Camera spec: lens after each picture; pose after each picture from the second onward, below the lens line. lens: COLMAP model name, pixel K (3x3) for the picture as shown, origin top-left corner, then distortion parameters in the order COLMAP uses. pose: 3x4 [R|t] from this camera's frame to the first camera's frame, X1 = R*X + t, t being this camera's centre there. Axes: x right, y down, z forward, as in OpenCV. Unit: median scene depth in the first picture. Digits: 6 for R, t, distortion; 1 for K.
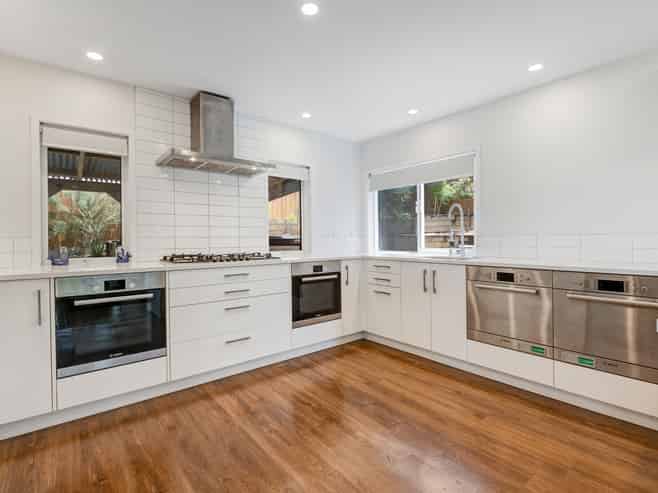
lens RADIAL K [[324.6, 0, 329.0], [0, 324.6, 246.5], [0, 0, 1]] dist [-0.035146, 0.000032]
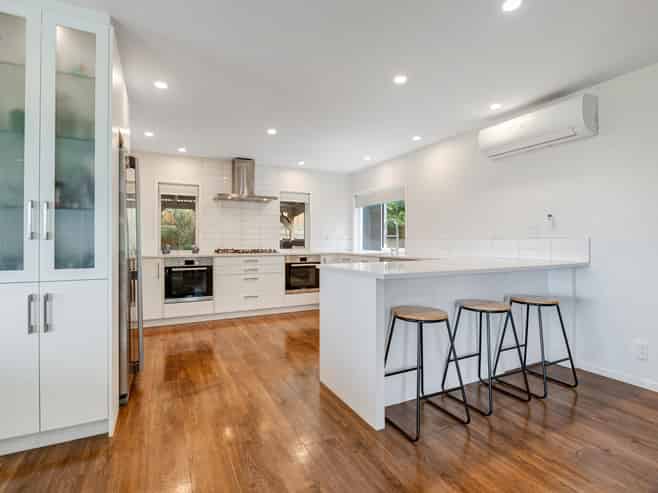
lens RADIAL K [[324.6, 0, 329.0], [0, 324.6, 246.5], [0, 0, 1]] dist [-0.035146, 0.000032]
pose [[0.973459, 0.015344, -0.228348, 0.505812], [-0.015228, 0.999881, 0.002269, -0.002898], [0.228355, 0.001268, 0.973577, -0.613129]]
